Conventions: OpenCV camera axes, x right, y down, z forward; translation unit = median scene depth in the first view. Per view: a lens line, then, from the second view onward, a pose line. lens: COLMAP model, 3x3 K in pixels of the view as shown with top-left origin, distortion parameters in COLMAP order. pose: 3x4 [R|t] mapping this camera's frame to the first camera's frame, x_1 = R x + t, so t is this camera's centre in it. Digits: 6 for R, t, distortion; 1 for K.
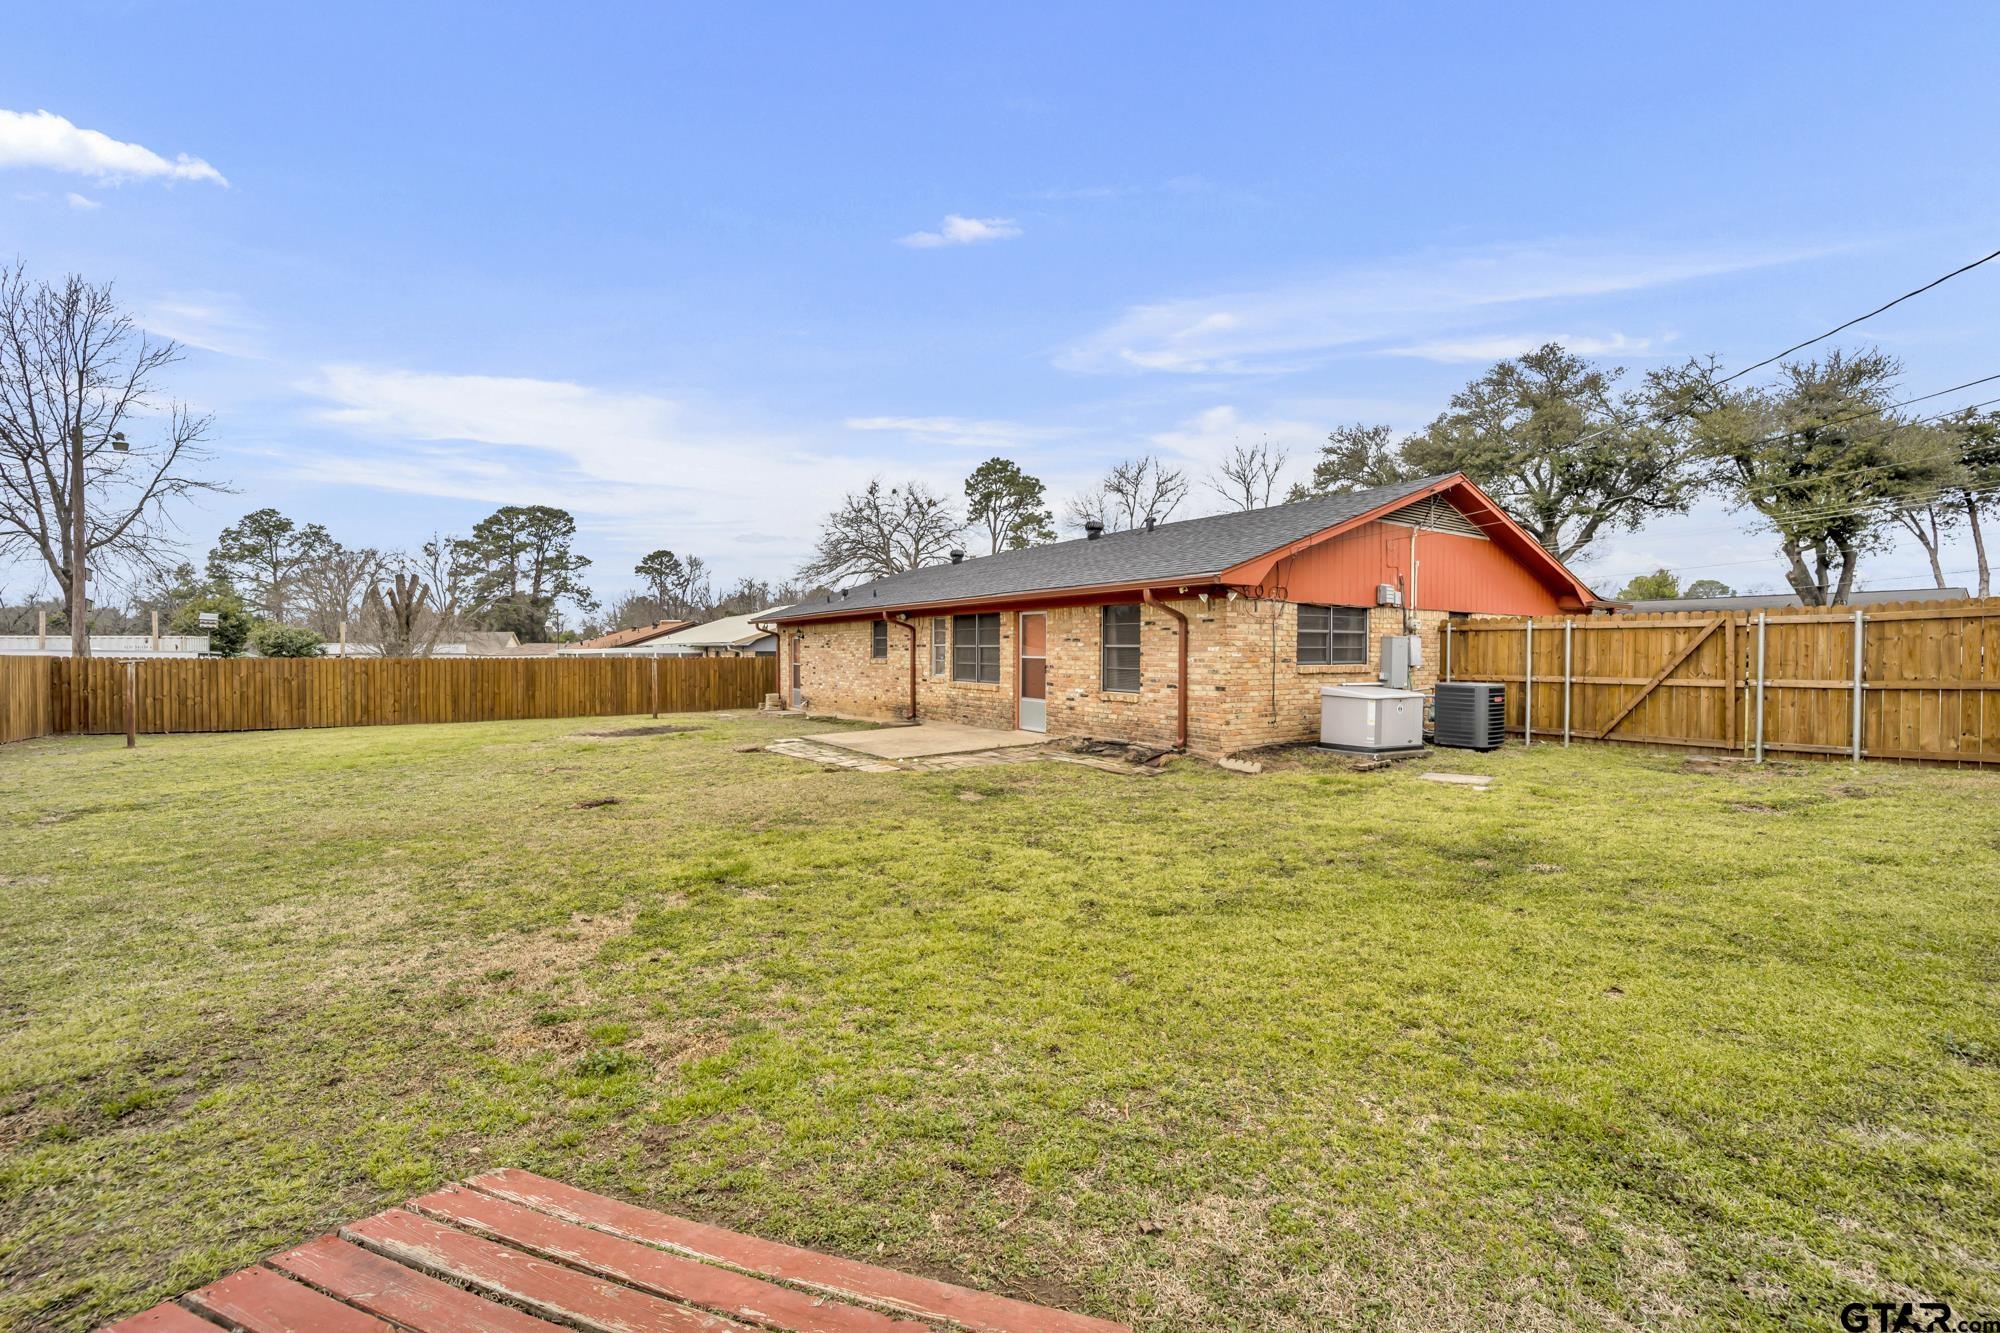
lens RADIAL K [[815.0, 0, 1006.5], [0, 815.0, 662.8], [0, 0, 1]] dist [-0.015336, -0.001123]
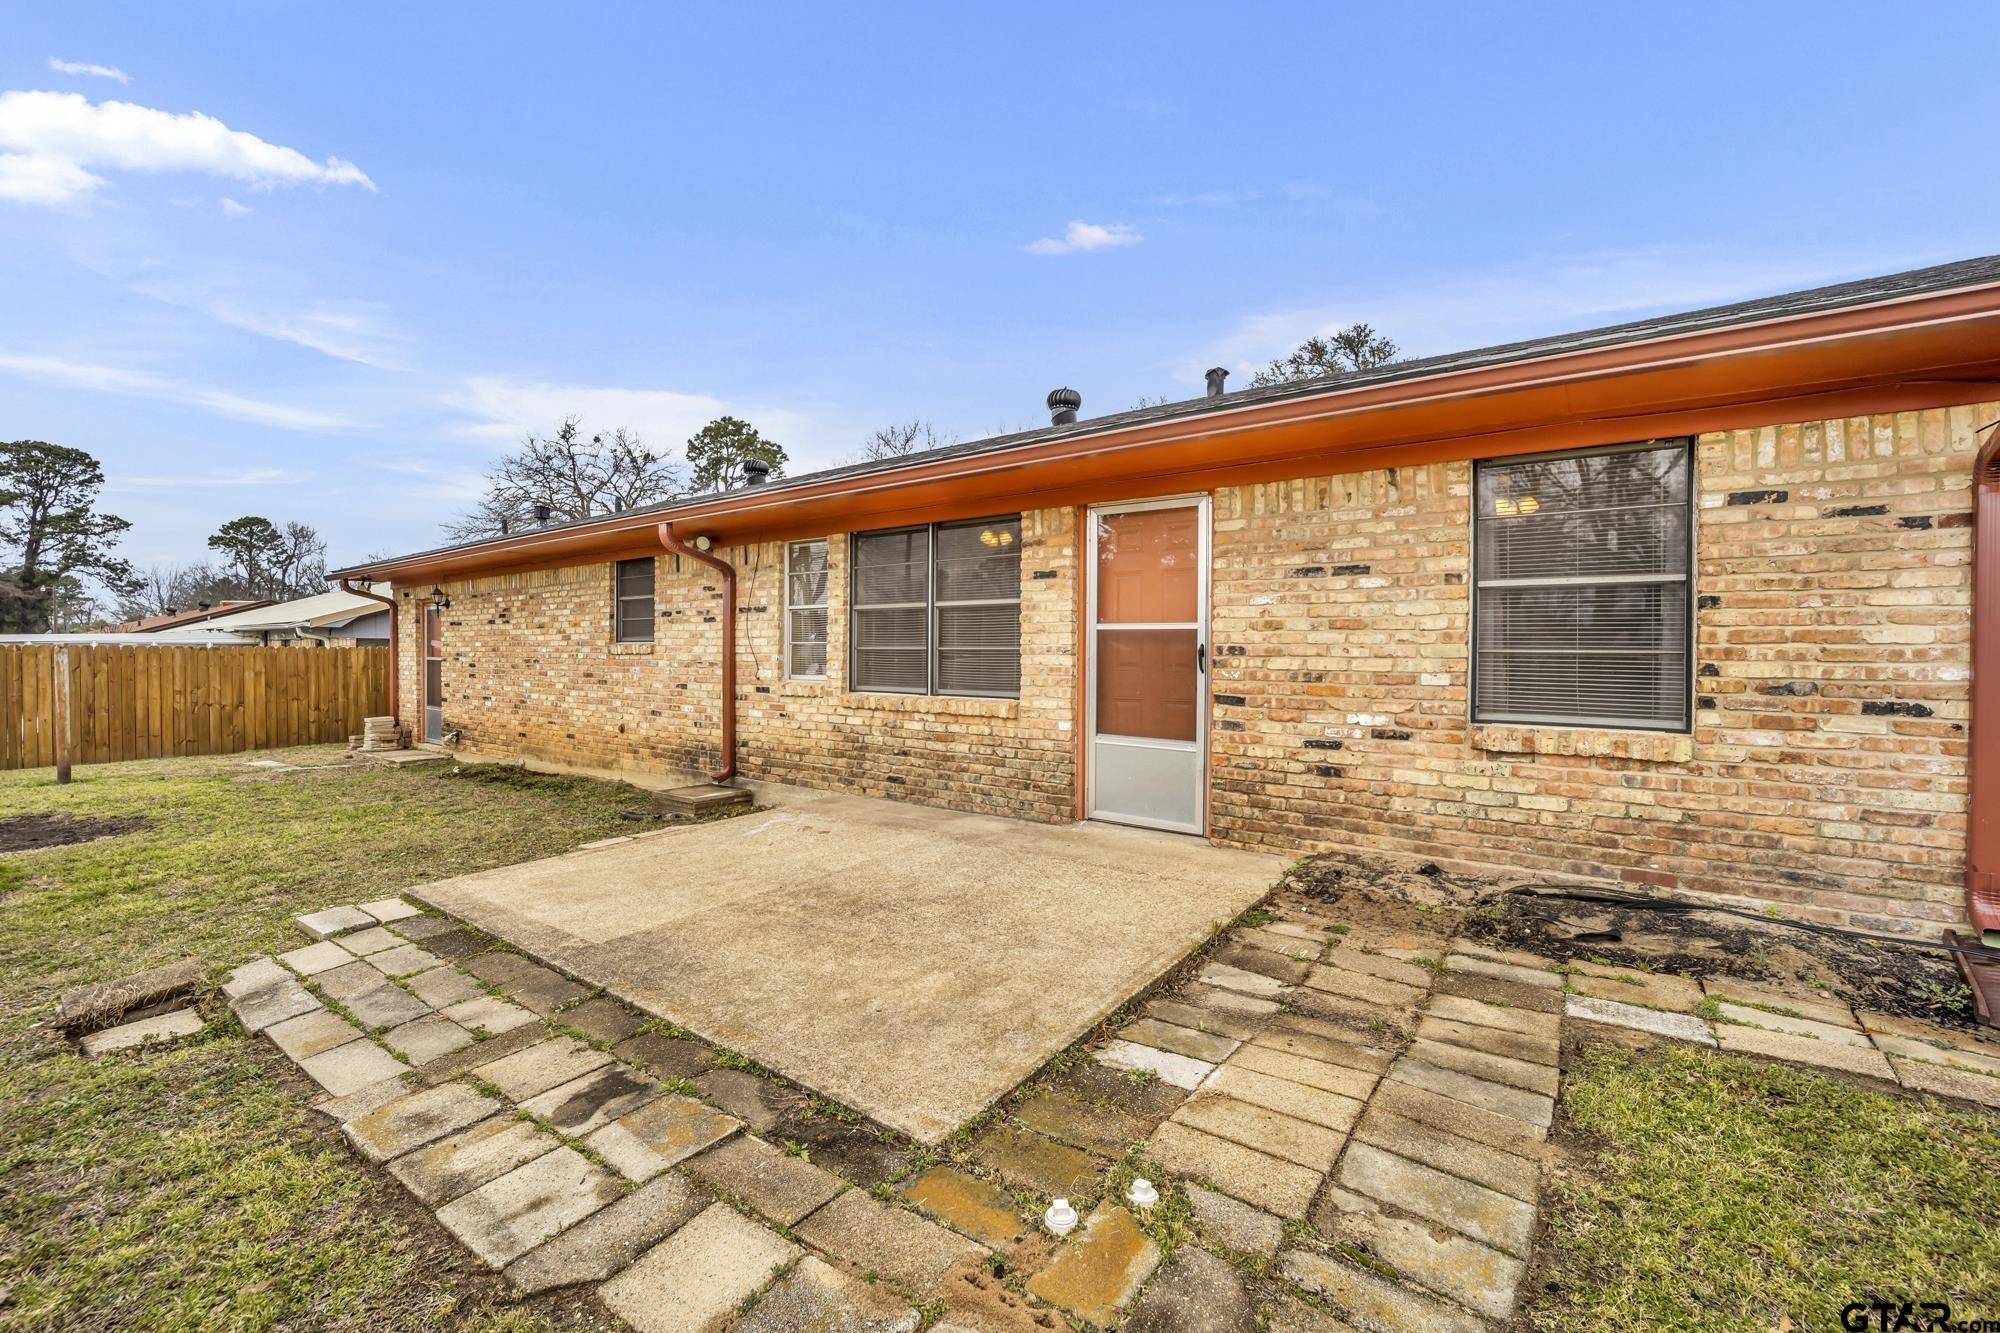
lens RADIAL K [[815.0, 0, 986.8], [0, 815.0, 664.1], [0, 0, 1]] dist [-0.015336, -0.001123]
pose [[0.947004, -0.002247, 0.321215, -0.087703], [0.002439, 0.999997, -0.000195, 0.005725], [-0.321214, 0.000968, 0.947006, 0.387644]]
